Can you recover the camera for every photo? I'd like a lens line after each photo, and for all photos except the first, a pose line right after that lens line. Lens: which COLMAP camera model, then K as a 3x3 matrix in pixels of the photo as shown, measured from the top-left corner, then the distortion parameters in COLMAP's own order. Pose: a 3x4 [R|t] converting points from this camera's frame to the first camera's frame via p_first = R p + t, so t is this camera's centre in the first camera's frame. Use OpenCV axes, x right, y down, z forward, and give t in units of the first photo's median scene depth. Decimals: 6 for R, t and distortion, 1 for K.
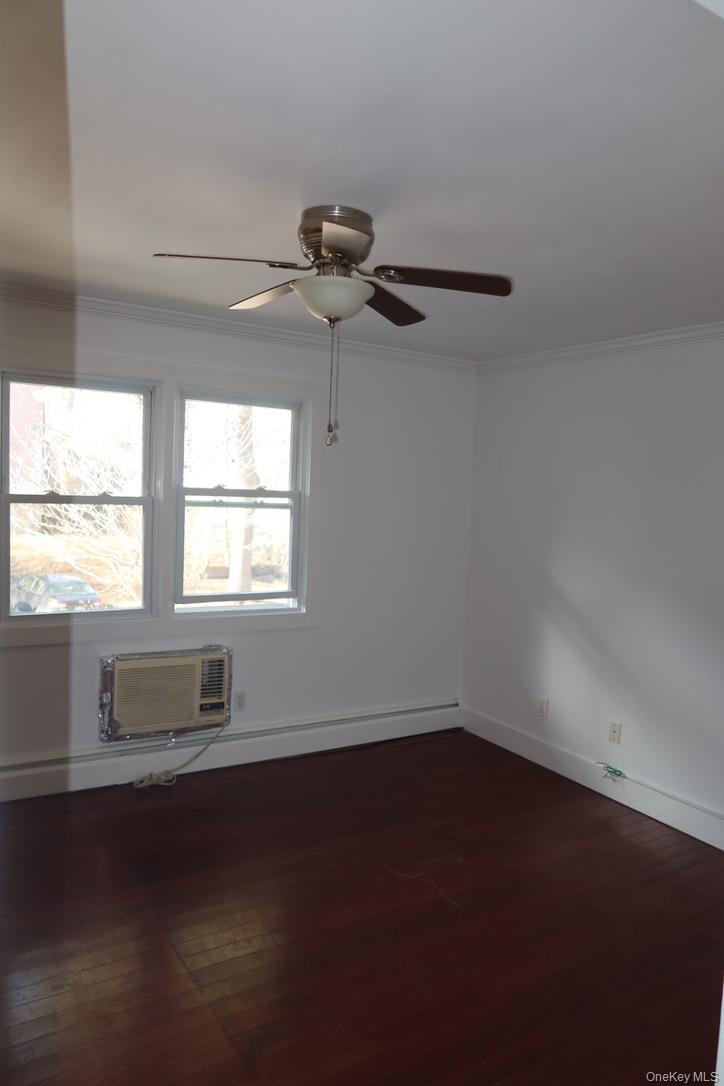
lens RADIAL K [[748.4, 0, 362.0], [0, 748.4, 543.0], [0, 0, 1]] dist [-0.025592, 0.009089]
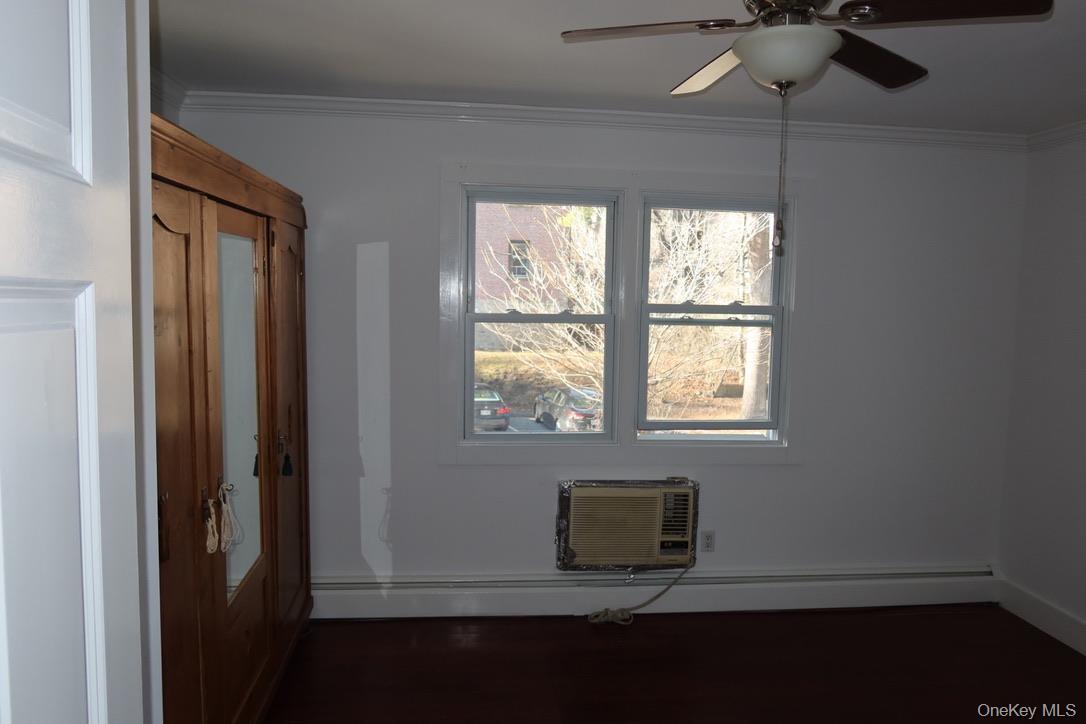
lens RADIAL K [[748.4, 0, 544.4], [0, 748.4, 366.2], [0, 0, 1]] dist [-0.025592, 0.009089]
pose [[0.902645, 0.018254, -0.429999, 0.043067], [-0.014447, 0.999822, 0.012116, -0.007206], [0.430144, -0.004724, 0.902748, 0.111451]]
